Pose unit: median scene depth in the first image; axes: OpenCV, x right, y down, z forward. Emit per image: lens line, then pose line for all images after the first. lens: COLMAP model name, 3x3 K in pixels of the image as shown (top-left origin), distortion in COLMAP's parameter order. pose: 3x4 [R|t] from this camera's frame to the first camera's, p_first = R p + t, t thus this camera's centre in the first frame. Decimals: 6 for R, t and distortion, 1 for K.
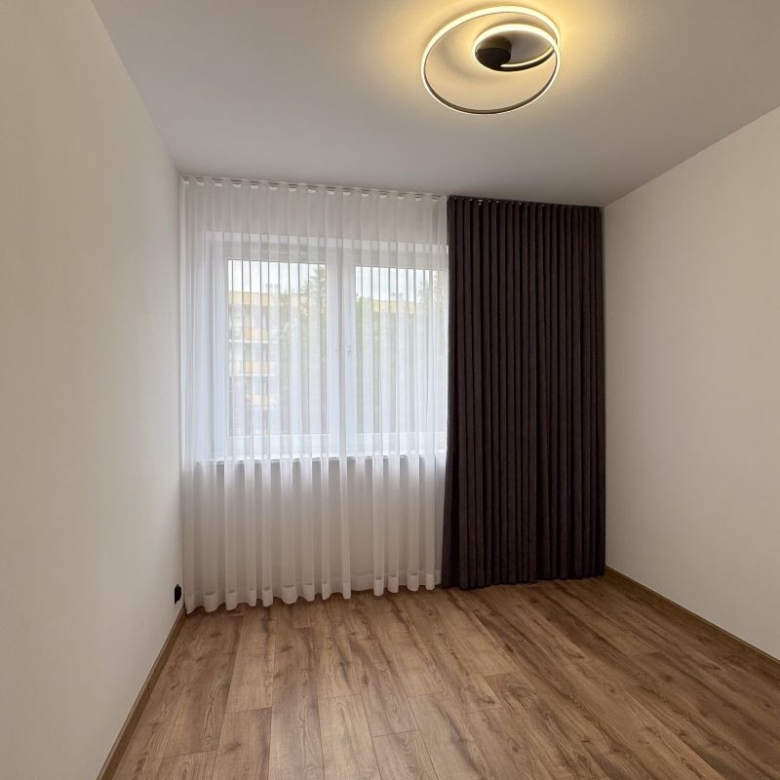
lens RADIAL K [[565.8, 0, 390.0], [0, 565.8, 390.0], [0, 0, 1]] dist [-0.001338, 0.000064]
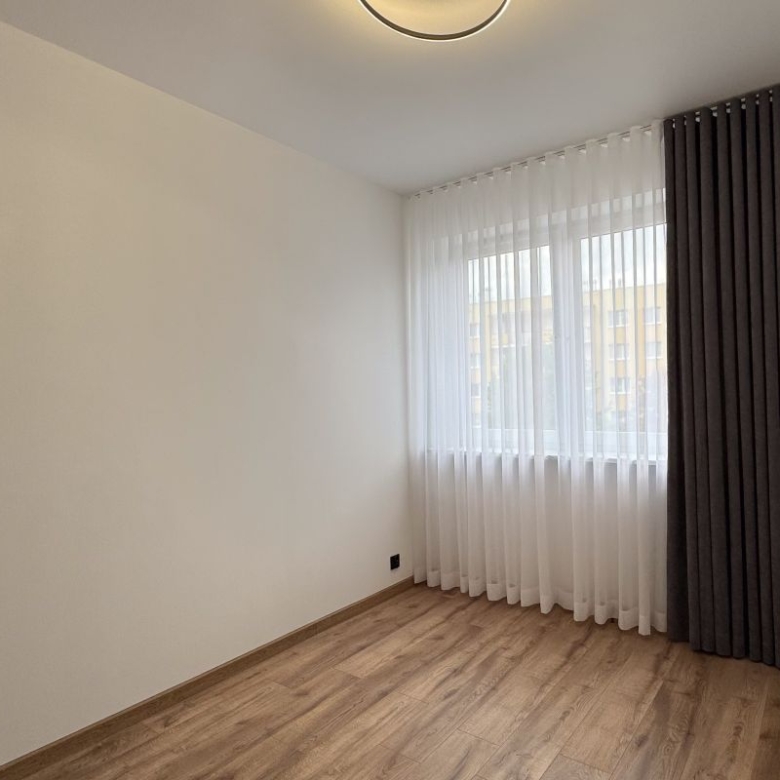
lens RADIAL K [[535.3, 0, 391.2], [0, 535.3, 381.2], [0, 0, 1]] dist [0.019880, -0.001297]
pose [[0.651602, -0.031625, -0.757901, 0.415157], [0.020996, 0.999500, -0.023655, 0.014277], [0.758270, -0.000499, 0.651940, 0.251210]]
